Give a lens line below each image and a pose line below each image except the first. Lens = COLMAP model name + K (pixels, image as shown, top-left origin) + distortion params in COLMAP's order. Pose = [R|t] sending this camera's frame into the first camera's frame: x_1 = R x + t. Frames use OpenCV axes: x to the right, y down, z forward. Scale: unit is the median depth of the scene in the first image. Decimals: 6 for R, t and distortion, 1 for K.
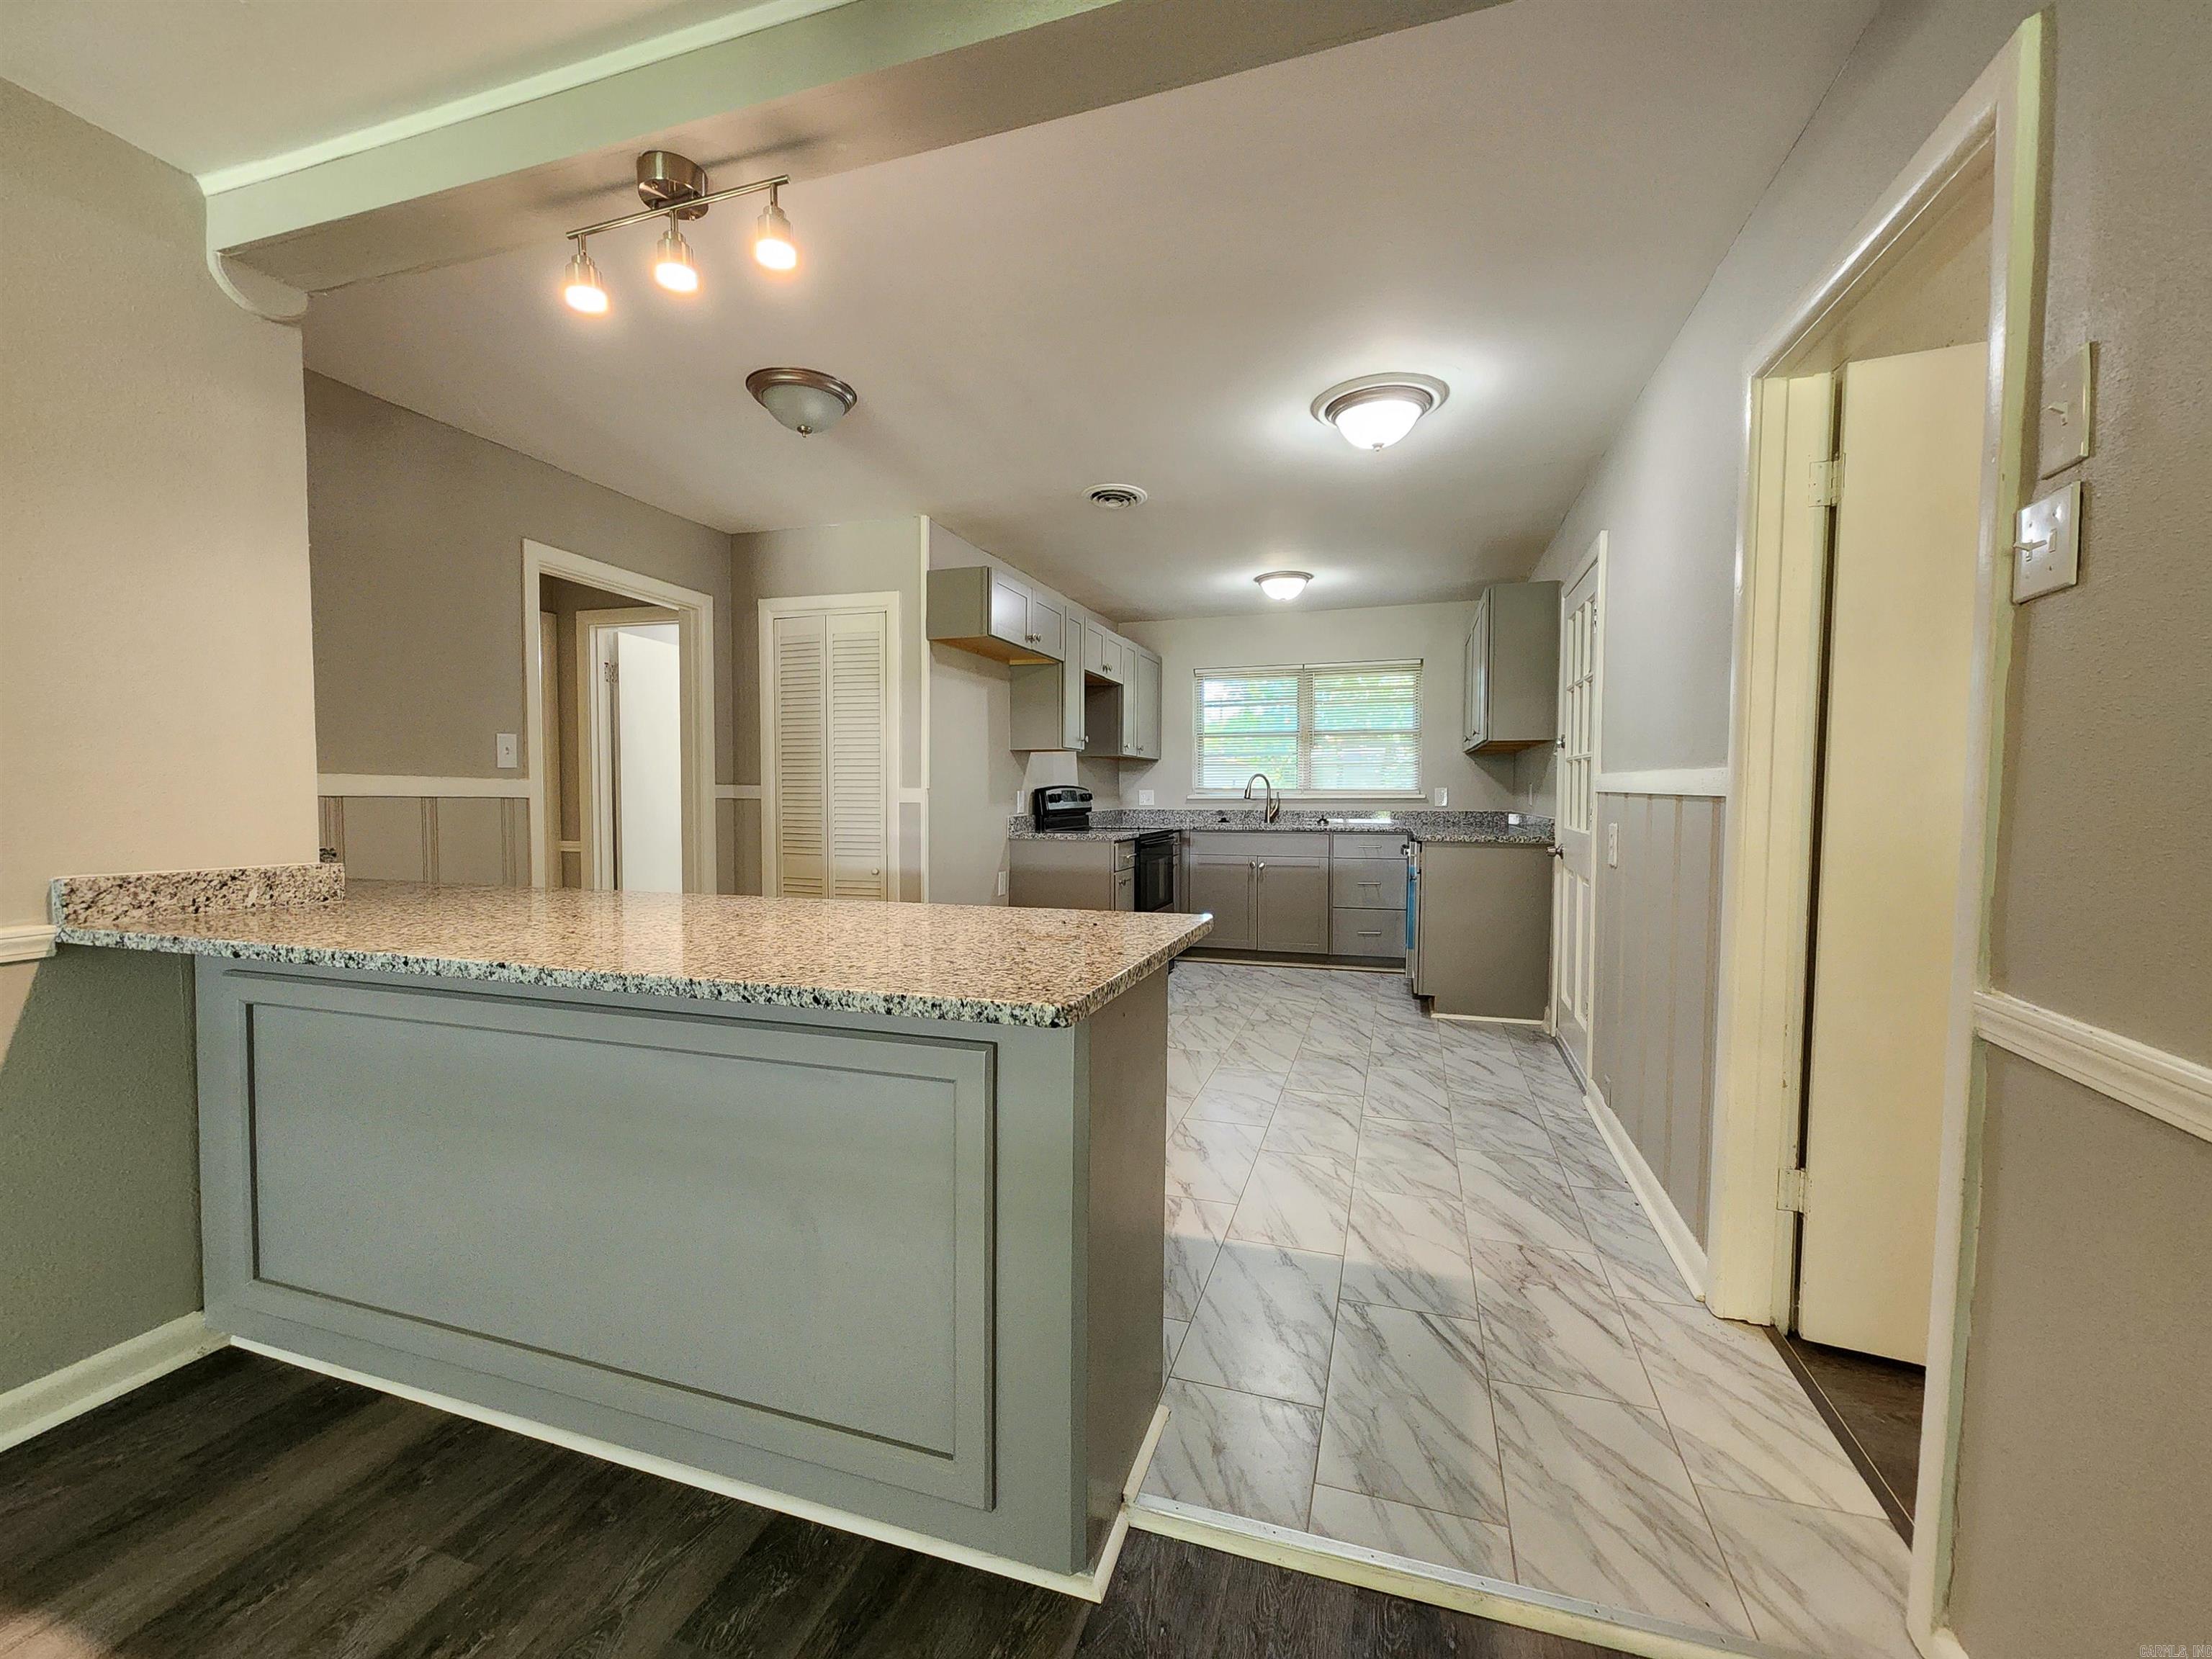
lens RADIAL K [[905.4, 0, 1108.3], [0, 905.4, 827.3], [0, 0, 1]] dist [-0.001366, 0.000432]
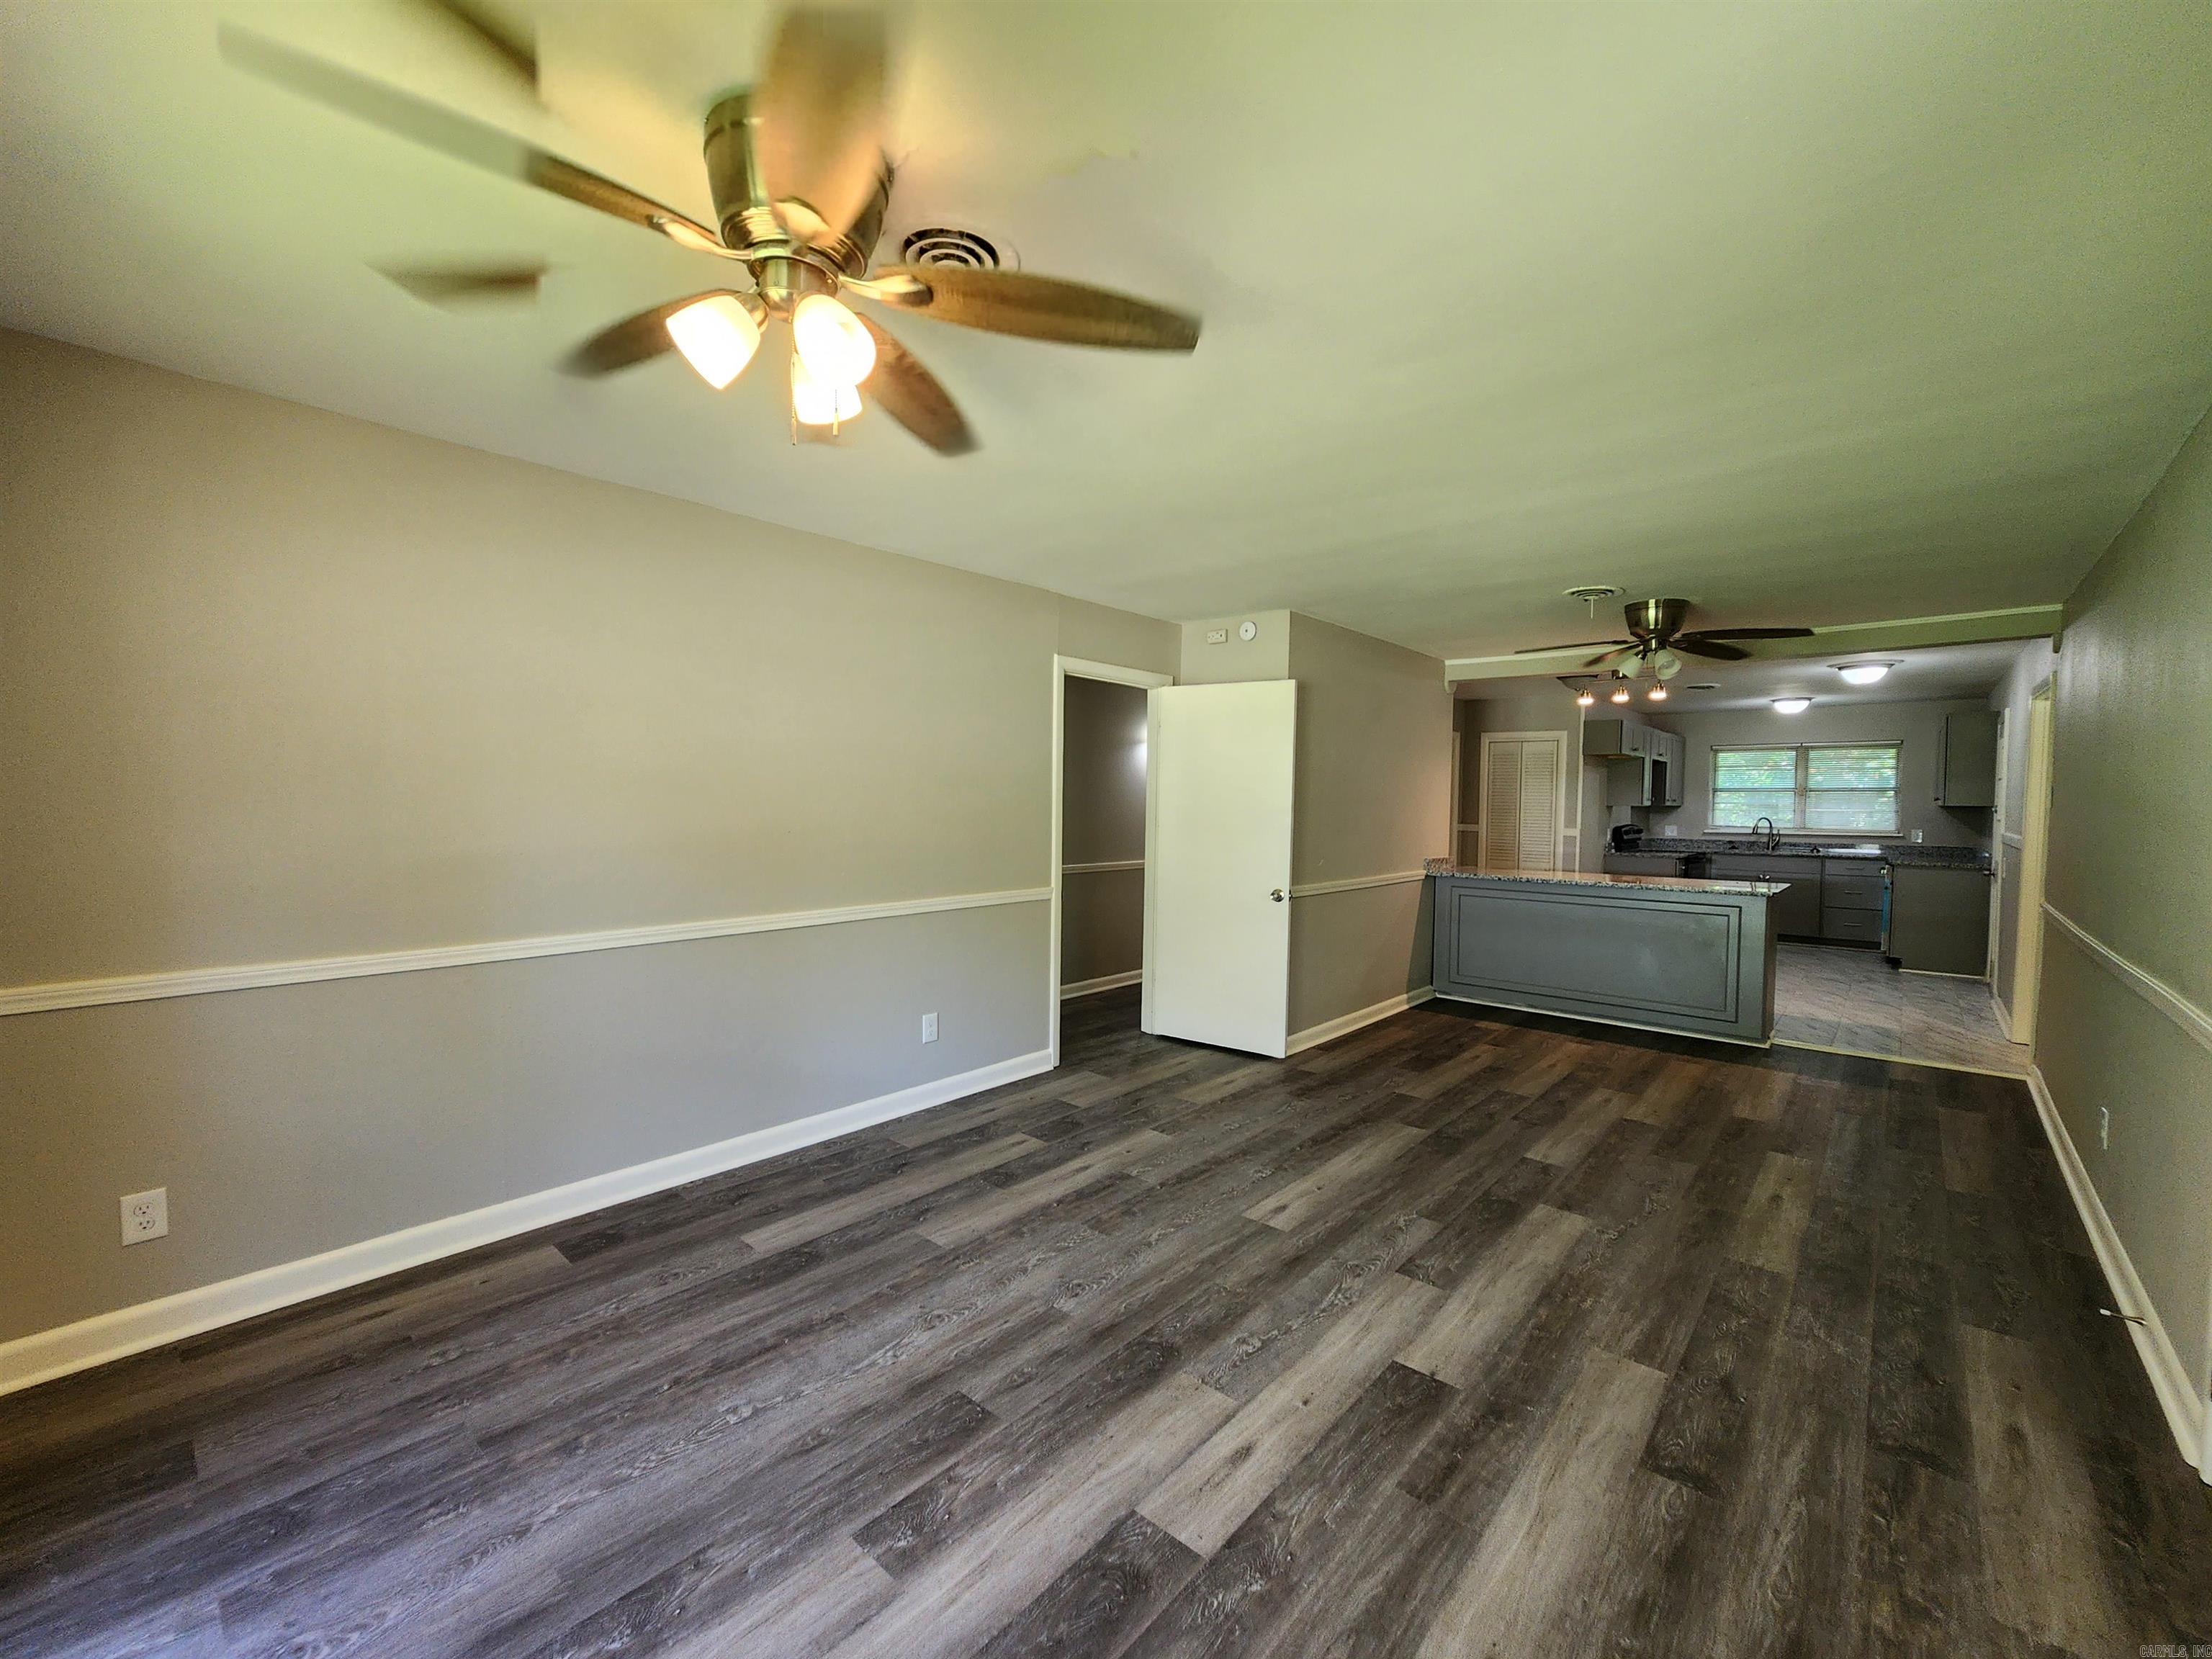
lens RADIAL K [[905.4, 0, 1109.1], [0, 905.4, 830.6], [0, 0, 1]] dist [-0.001366, 0.000432]
pose [[0.918129, 0.023065, -0.395611, -0.267928], [-0.026588, 0.999641, -0.003423, -0.003311], [0.395390, 0.013661, 0.918412, -0.916160]]
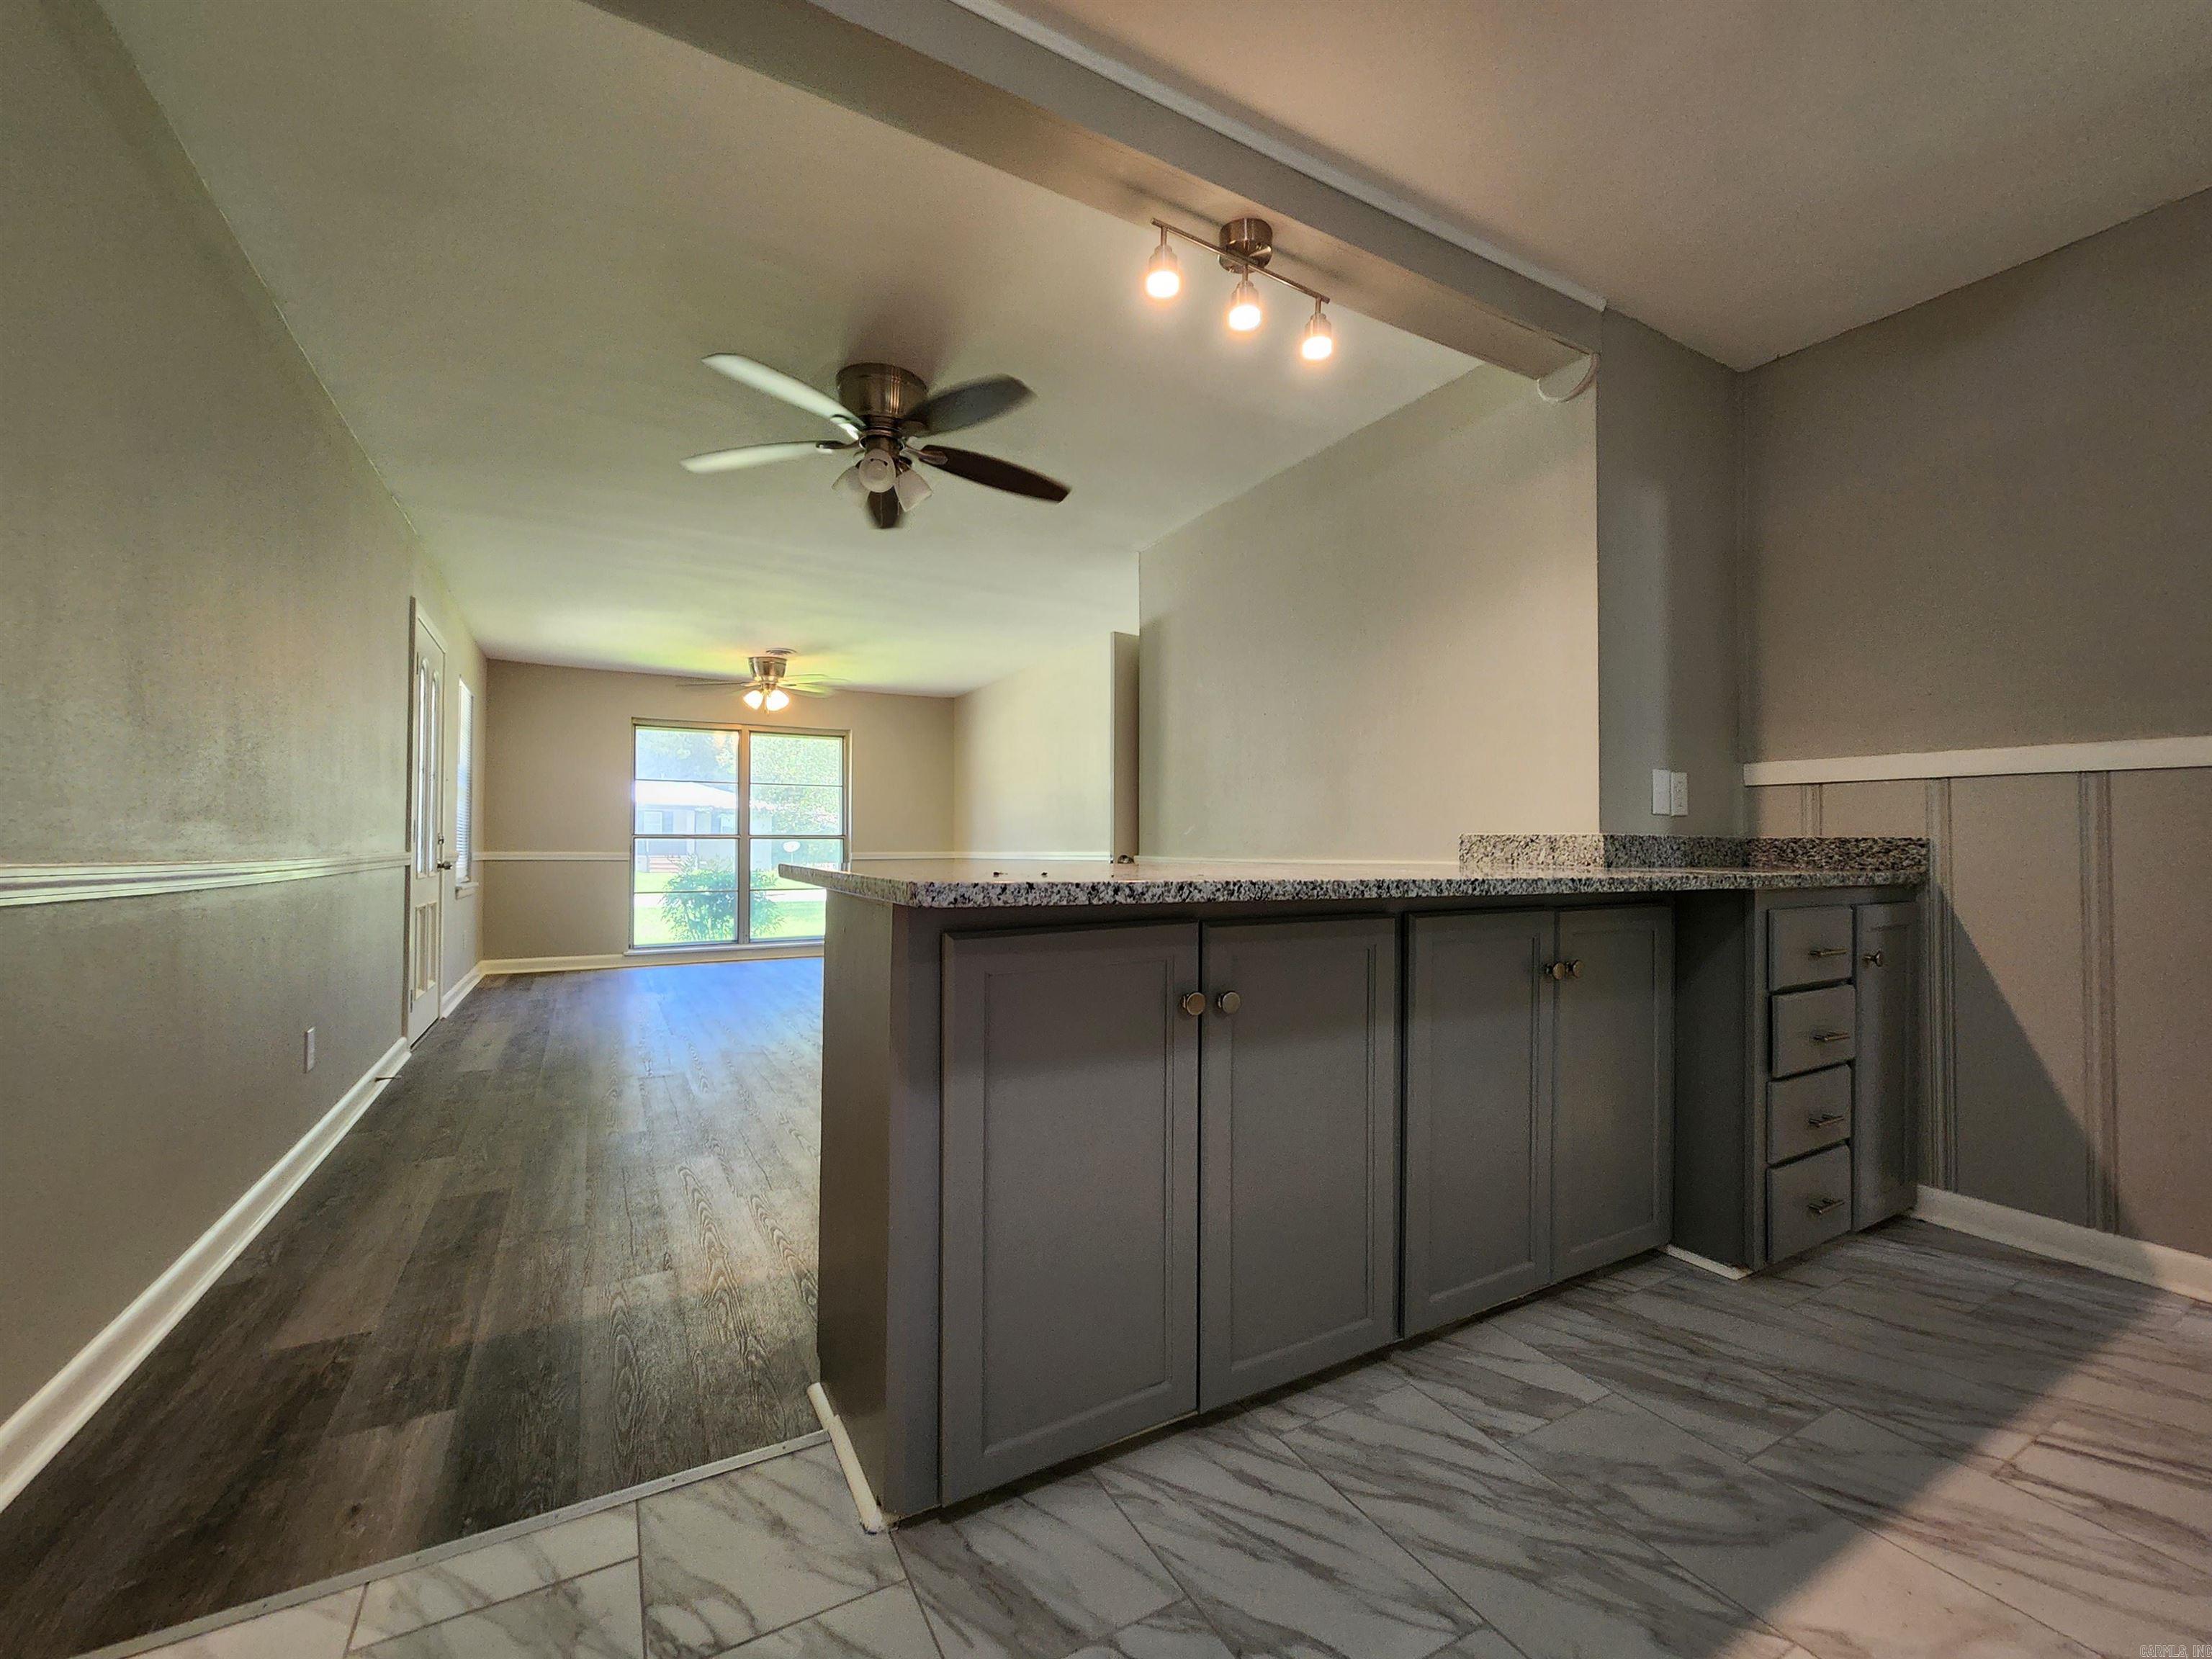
lens RADIAL K [[905.4, 0, 1109.3], [0, 905.4, 839.1], [0, 0, 1]] dist [-0.001366, 0.000432]
pose [[-0.677607, -0.017908, -0.735206, 0.149114], [-0.037346, 0.999252, 0.010080, 0.022066], [0.734476, 0.034287, -0.677768, 0.500444]]
